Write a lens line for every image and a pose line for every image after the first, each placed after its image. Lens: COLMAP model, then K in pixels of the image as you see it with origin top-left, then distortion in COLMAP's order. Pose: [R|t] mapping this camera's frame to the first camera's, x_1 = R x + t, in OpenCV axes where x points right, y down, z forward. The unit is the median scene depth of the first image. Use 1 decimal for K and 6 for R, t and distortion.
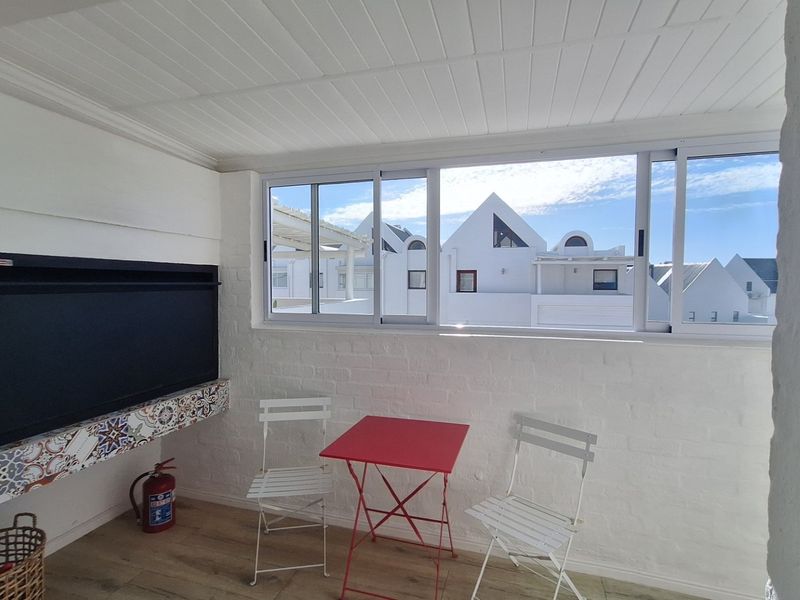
lens RADIAL K [[417.3, 0, 399.7], [0, 417.3, 299.2], [0, 0, 1]] dist [0.001103, -0.000025]
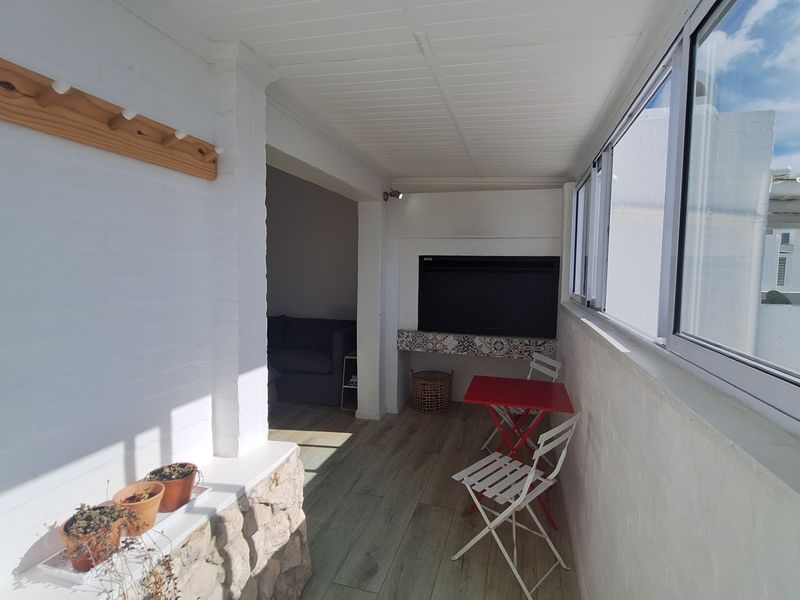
lens RADIAL K [[400.9, 0, 399.4], [0, 400.9, 299.9], [0, 0, 1]] dist [-0.003676, 0.001861]
pose [[0.032915, 0.074340, -0.996690, 1.123993], [-0.053704, 0.995921, 0.072509, -0.006869], [0.998014, 0.051140, 0.036773, 0.564968]]
